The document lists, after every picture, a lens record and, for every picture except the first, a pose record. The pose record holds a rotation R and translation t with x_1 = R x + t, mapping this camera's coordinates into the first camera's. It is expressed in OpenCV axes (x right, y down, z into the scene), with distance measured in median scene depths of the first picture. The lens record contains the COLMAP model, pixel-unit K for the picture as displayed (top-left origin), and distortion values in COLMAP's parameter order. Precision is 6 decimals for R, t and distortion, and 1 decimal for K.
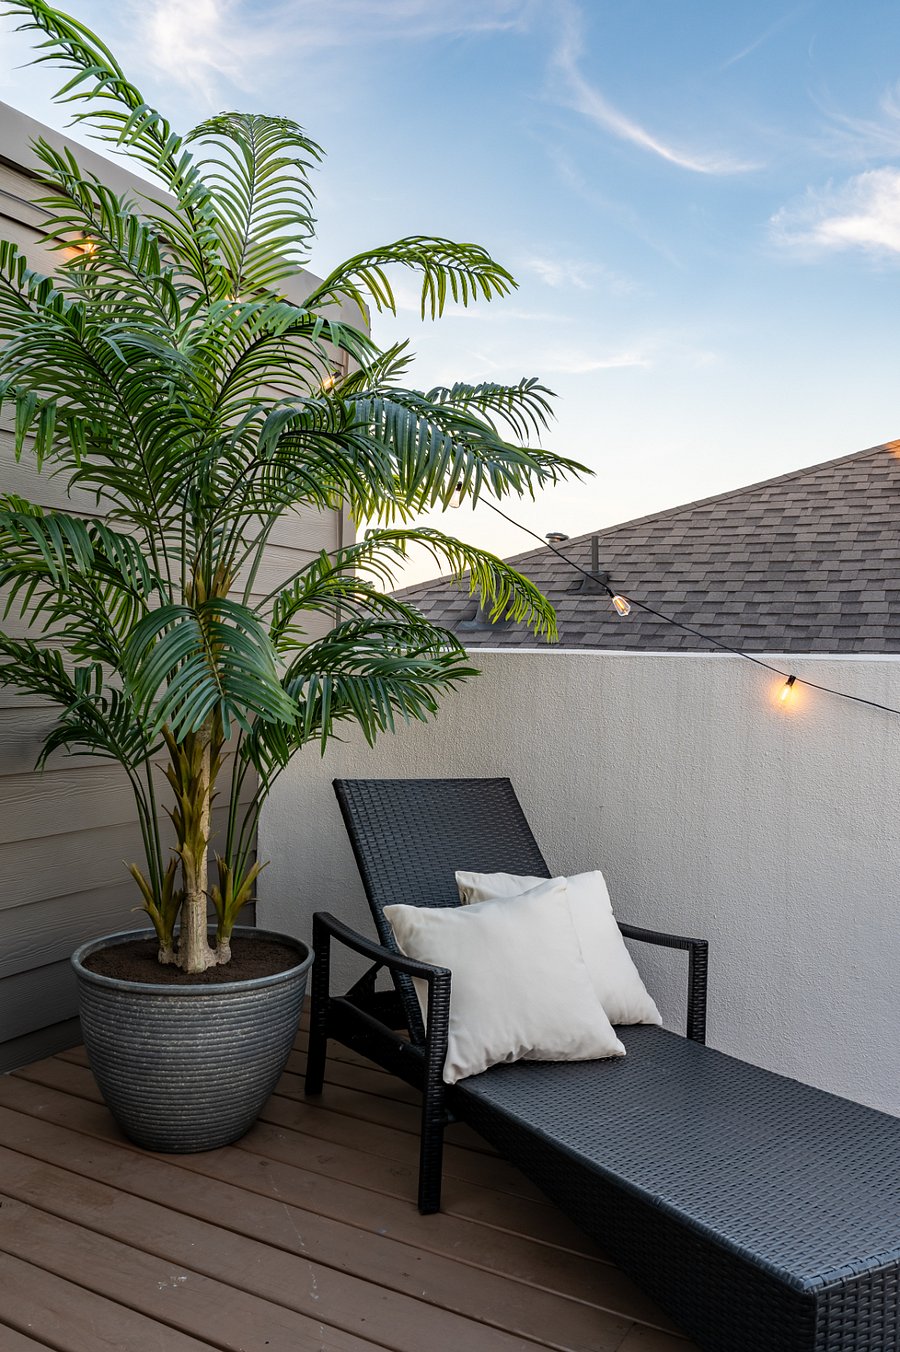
lens RADIAL K [[1058.0, 0, 454.8], [0, 1058.0, 675.0], [0, 0, 1]] dist [-0.006778, 0.000732]
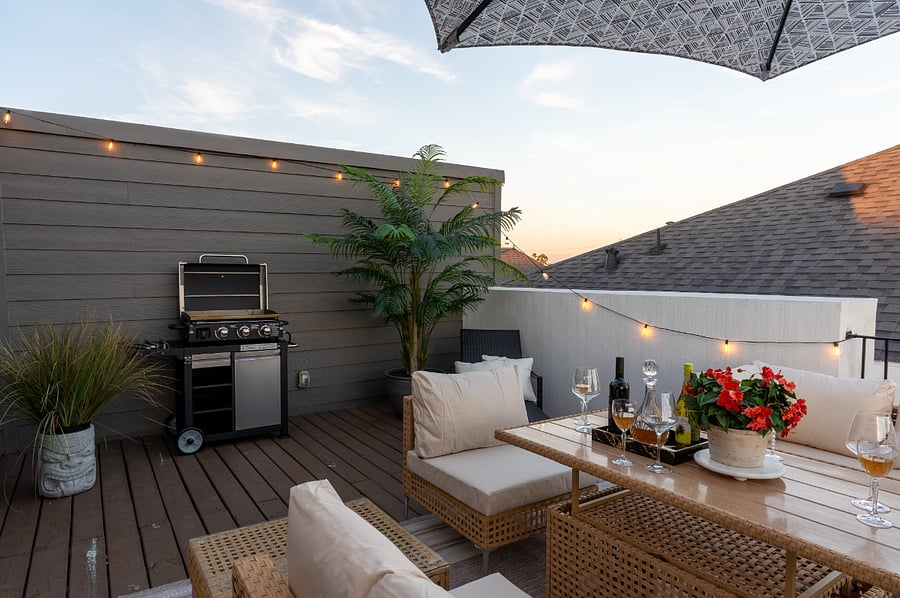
lens RADIAL K [[544.6, 0, 448.1], [0, 544.6, 299.4], [0, 0, 1]] dist [-0.003294, -0.000025]
pose [[0.888905, -0.005043, -0.458064, 0.316497], [0.018376, 0.999527, 0.024655, -0.020300], [0.457723, -0.030333, 0.888577, -0.286885]]
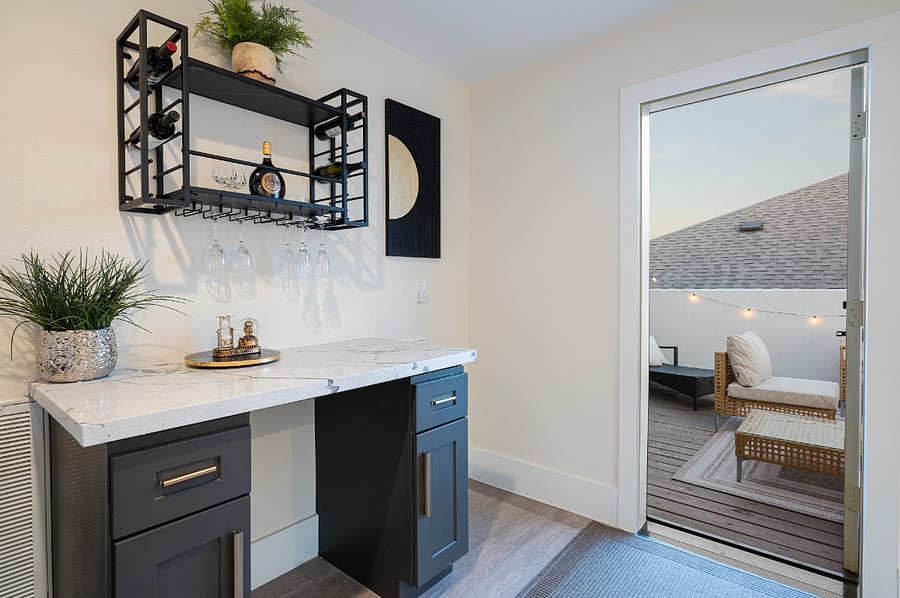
lens RADIAL K [[463.6, 0, 448.7], [0, 463.6, 293.5], [0, 0, 1]] dist [-0.000682, 0.000166]
pose [[0.980036, -0.024733, -0.197275, -0.164003], [0.025616, 0.999670, 0.001926, -0.015461], [0.197162, -0.006941, 0.980346, -0.583304]]
